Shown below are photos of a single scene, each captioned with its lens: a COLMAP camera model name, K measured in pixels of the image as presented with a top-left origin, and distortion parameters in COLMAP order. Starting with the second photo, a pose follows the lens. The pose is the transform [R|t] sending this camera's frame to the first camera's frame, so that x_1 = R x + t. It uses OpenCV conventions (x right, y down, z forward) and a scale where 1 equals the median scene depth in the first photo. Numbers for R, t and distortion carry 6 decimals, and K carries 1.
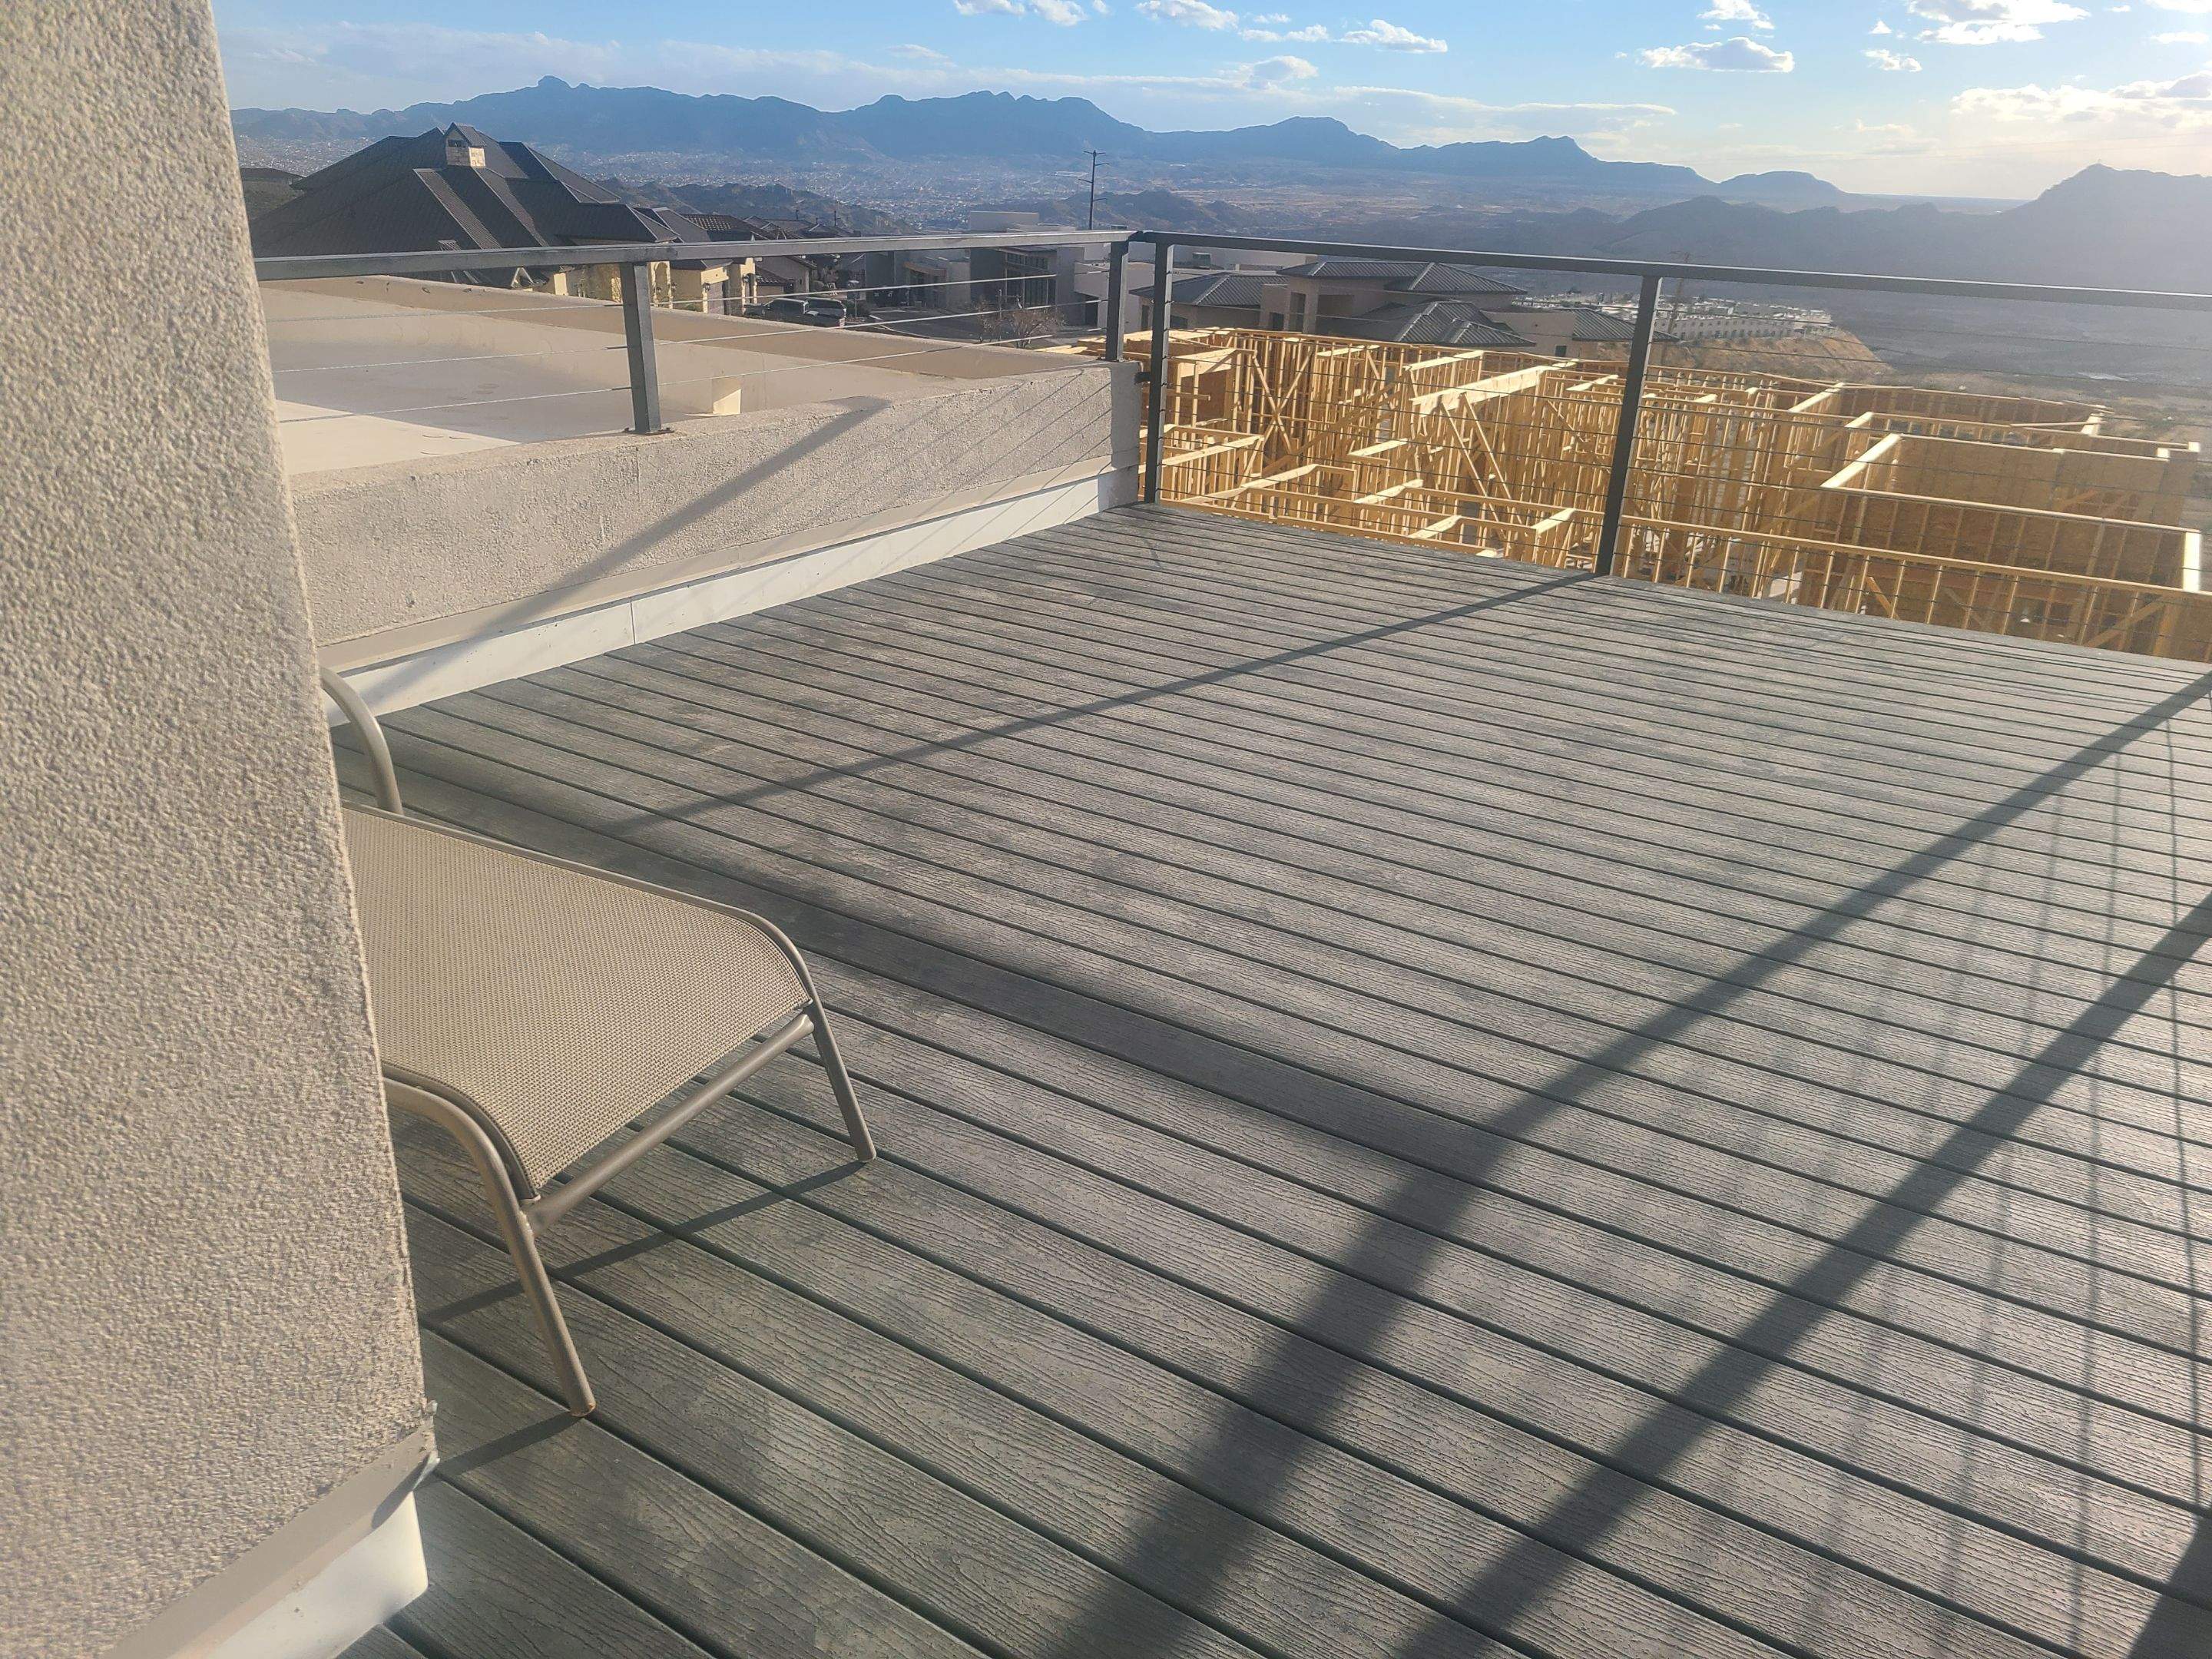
lens RADIAL K [[1647.3, 0, 1103.9], [0, 1647.3, 878.7], [0, 0, 1]] dist [0.000611, -0.003168]
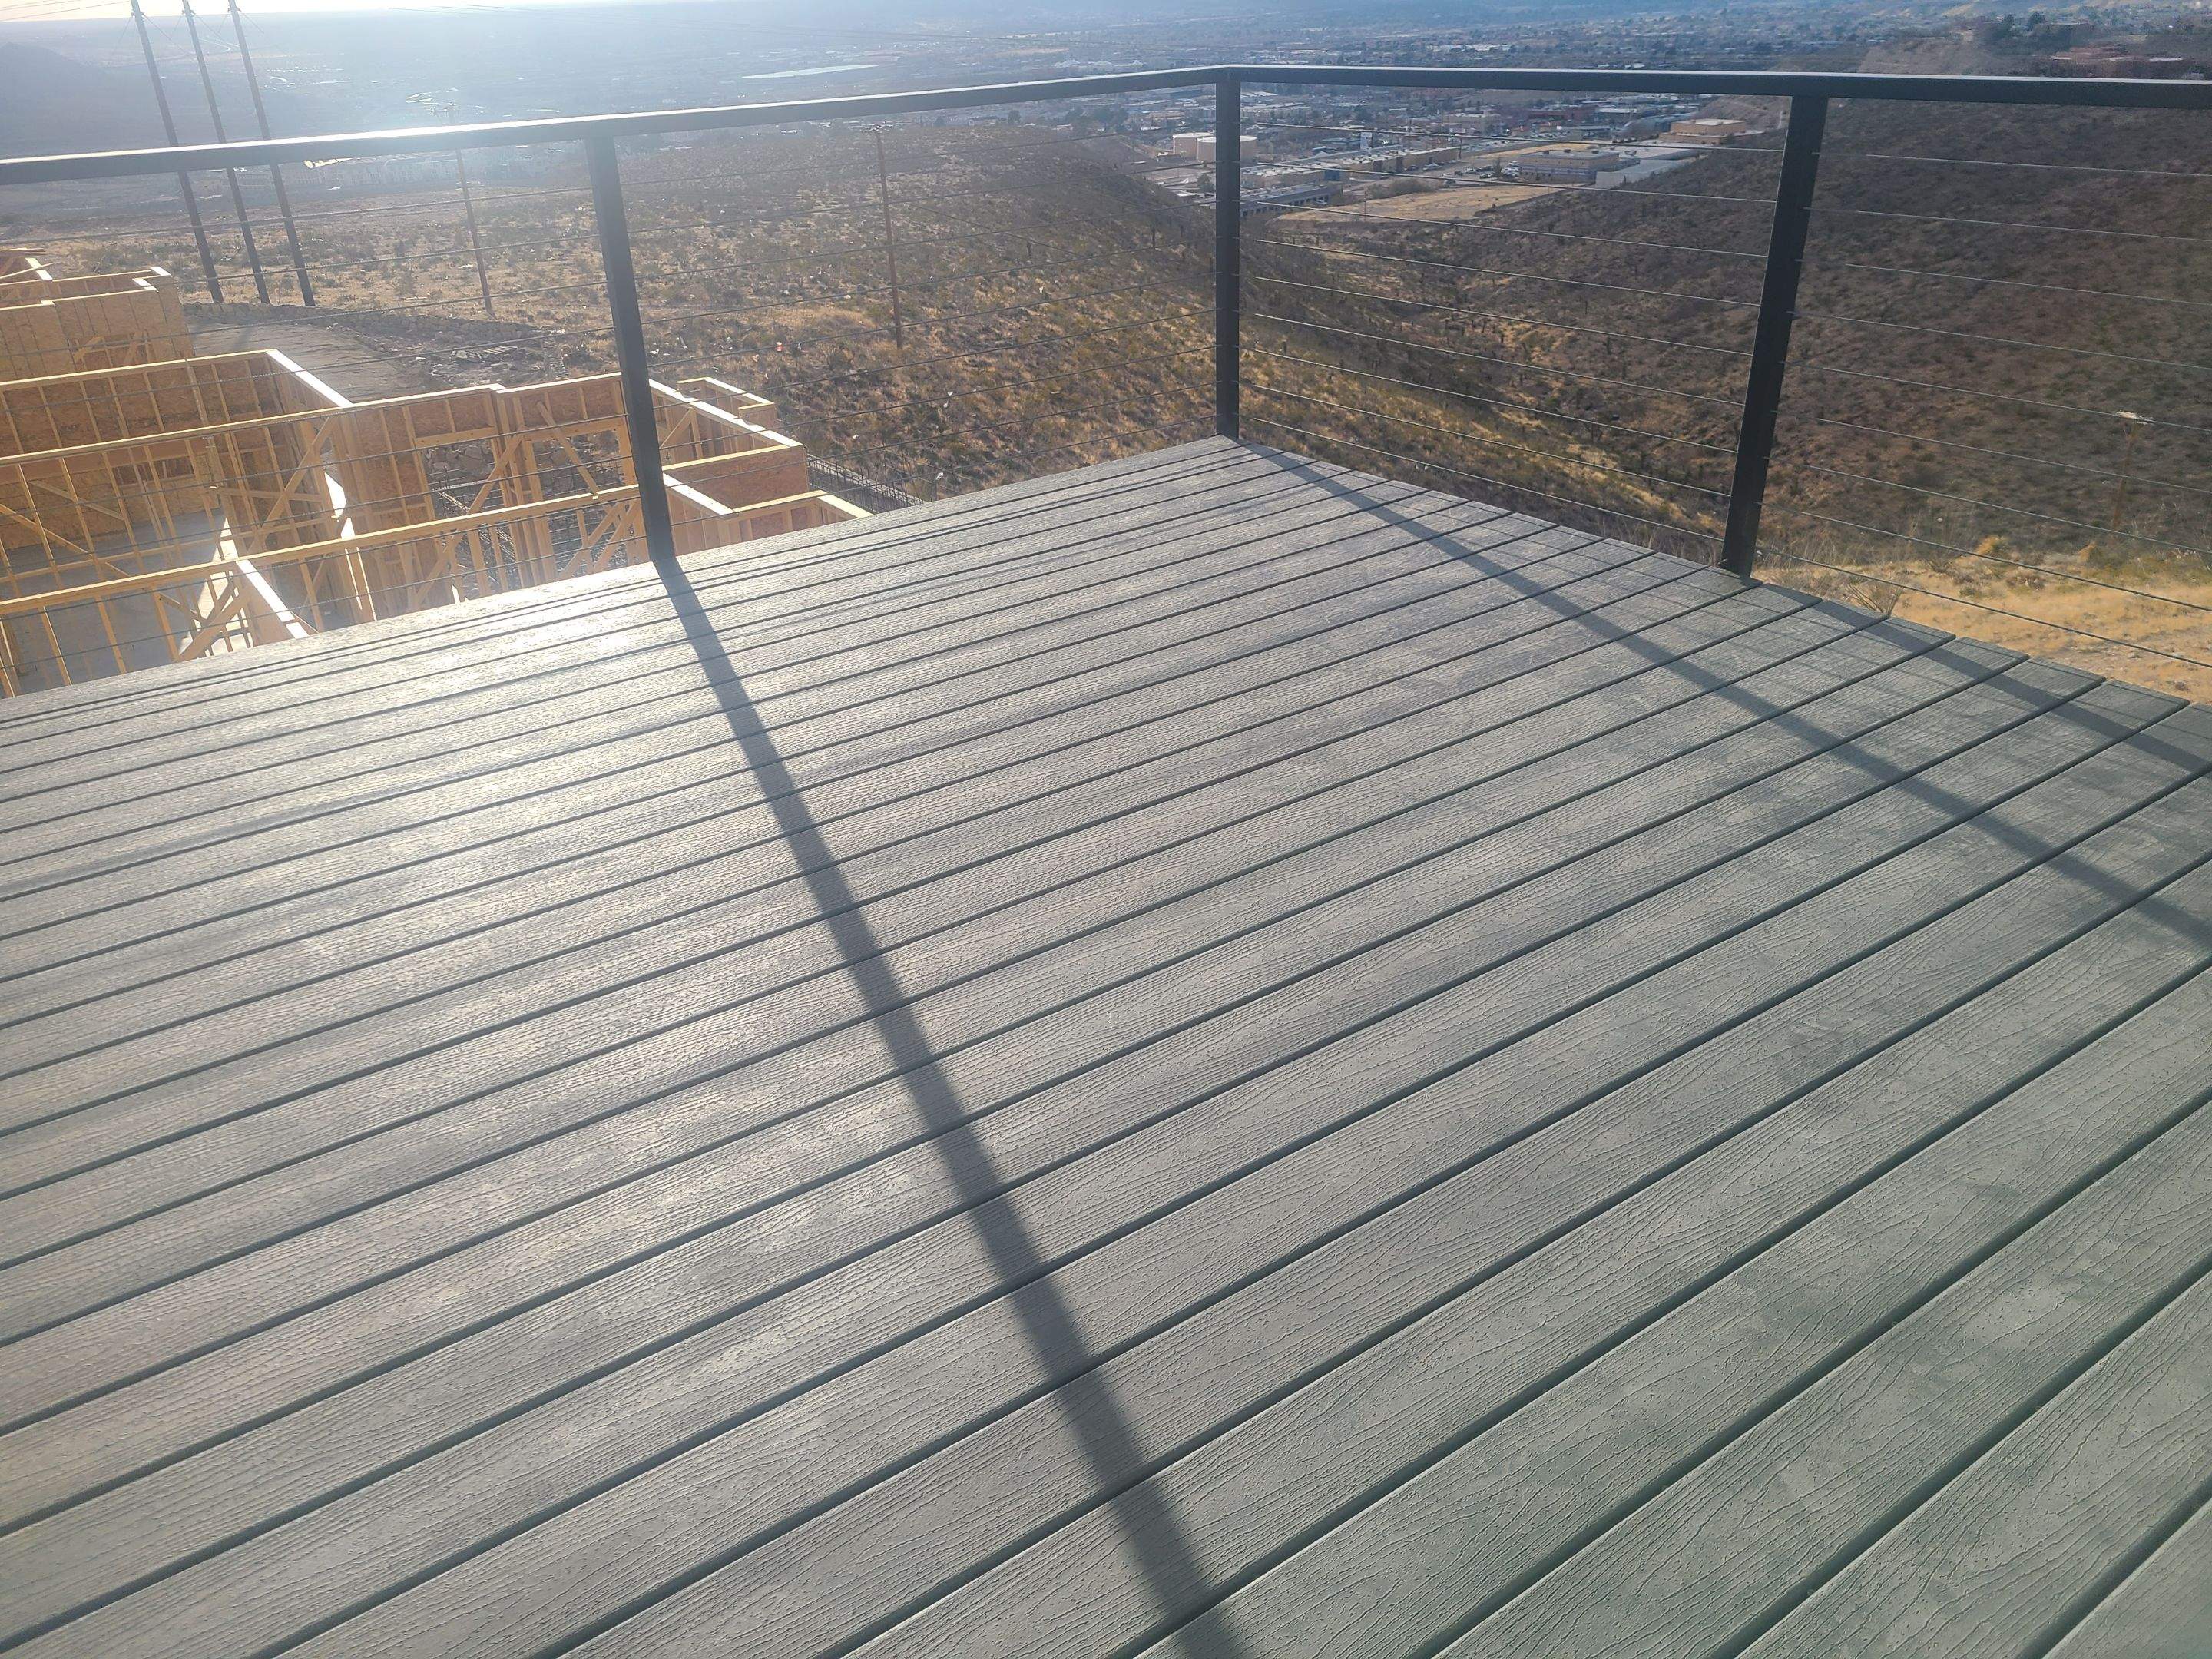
lens RADIAL K [[1647.3, 0, 1103.9], [0, 1647.3, 878.7], [0, 0, 1]] dist [0.000611, -0.003168]
pose [[0.392718, -0.474574, 0.787751, -0.344662], [0.405823, 0.858087, 0.314632, -0.306011], [-0.825276, 0.196126, 0.529580, 0.726469]]
